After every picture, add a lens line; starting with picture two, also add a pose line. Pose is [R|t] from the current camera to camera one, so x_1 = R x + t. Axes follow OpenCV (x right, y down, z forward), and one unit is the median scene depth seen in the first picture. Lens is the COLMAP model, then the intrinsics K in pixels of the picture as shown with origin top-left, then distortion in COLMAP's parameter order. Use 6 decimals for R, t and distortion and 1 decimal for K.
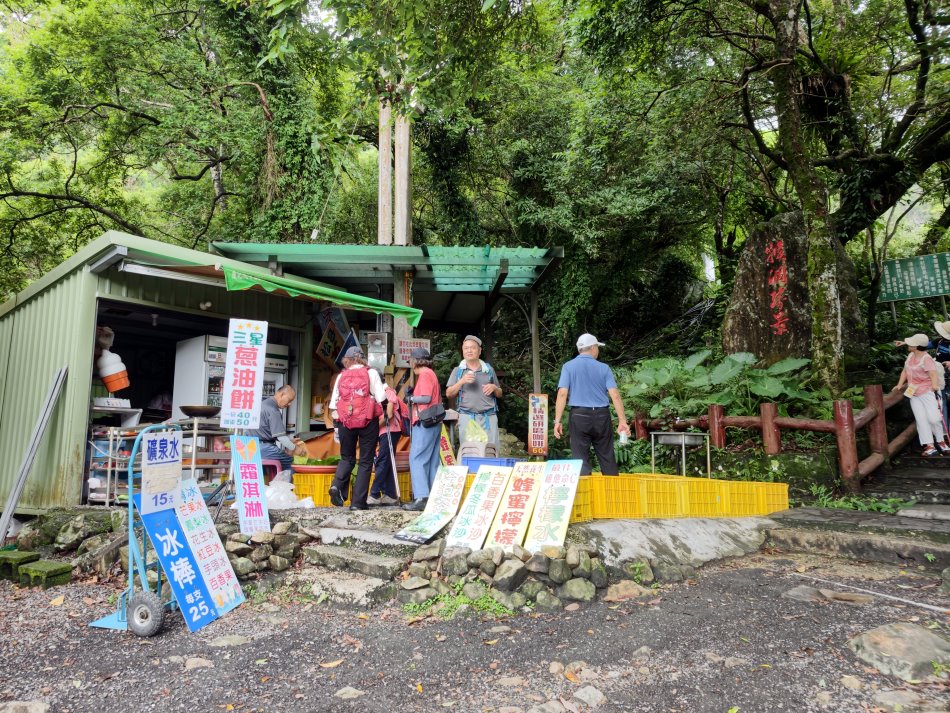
lens RADIAL K [[651.8, 0, 475.0], [0, 651.8, 356.5], [0, 0, 1]] dist [-0.056111, -0.001030]
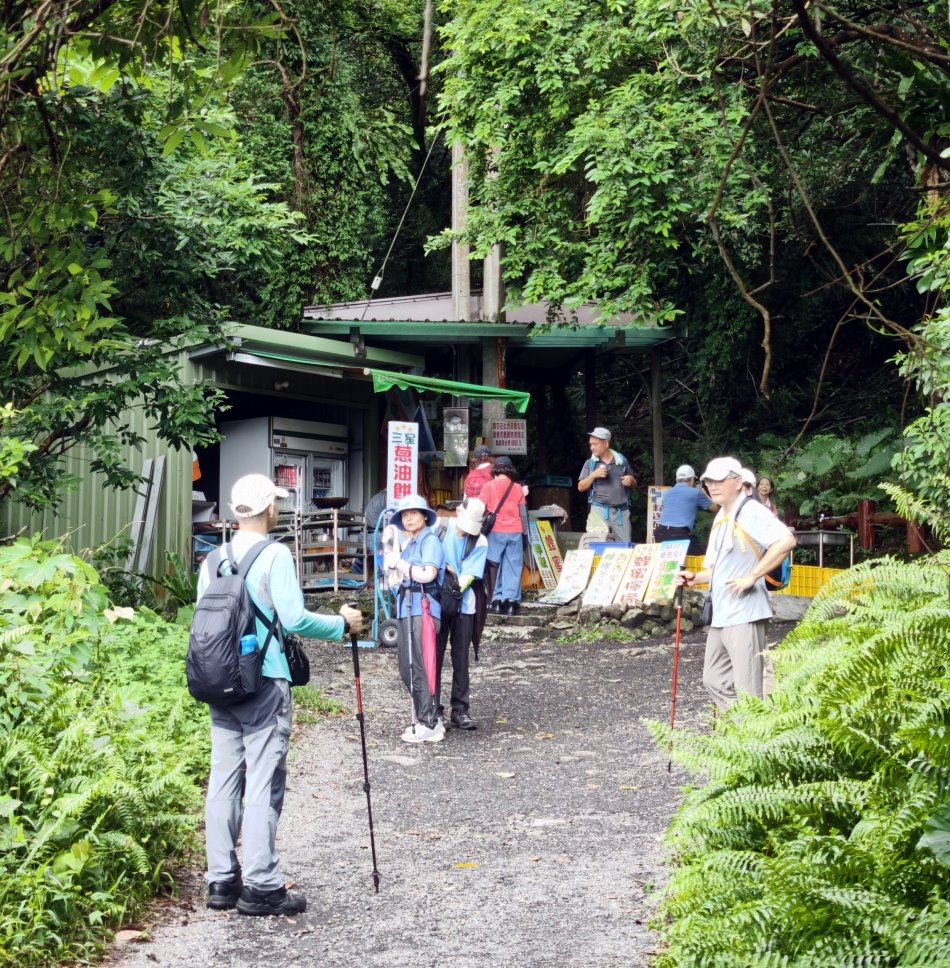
lens RADIAL K [[1559.3, 0, 475.0], [0, 1559.3, 484.0], [0, 0, 1]] dist [-0.155417, 0.017253]
pose [[0.999578, 0.003129, -0.028879, -0.145561], [-0.001437, 0.998292, 0.058405, -0.110216], [0.029012, -0.058338, 0.997875, -1.788718]]
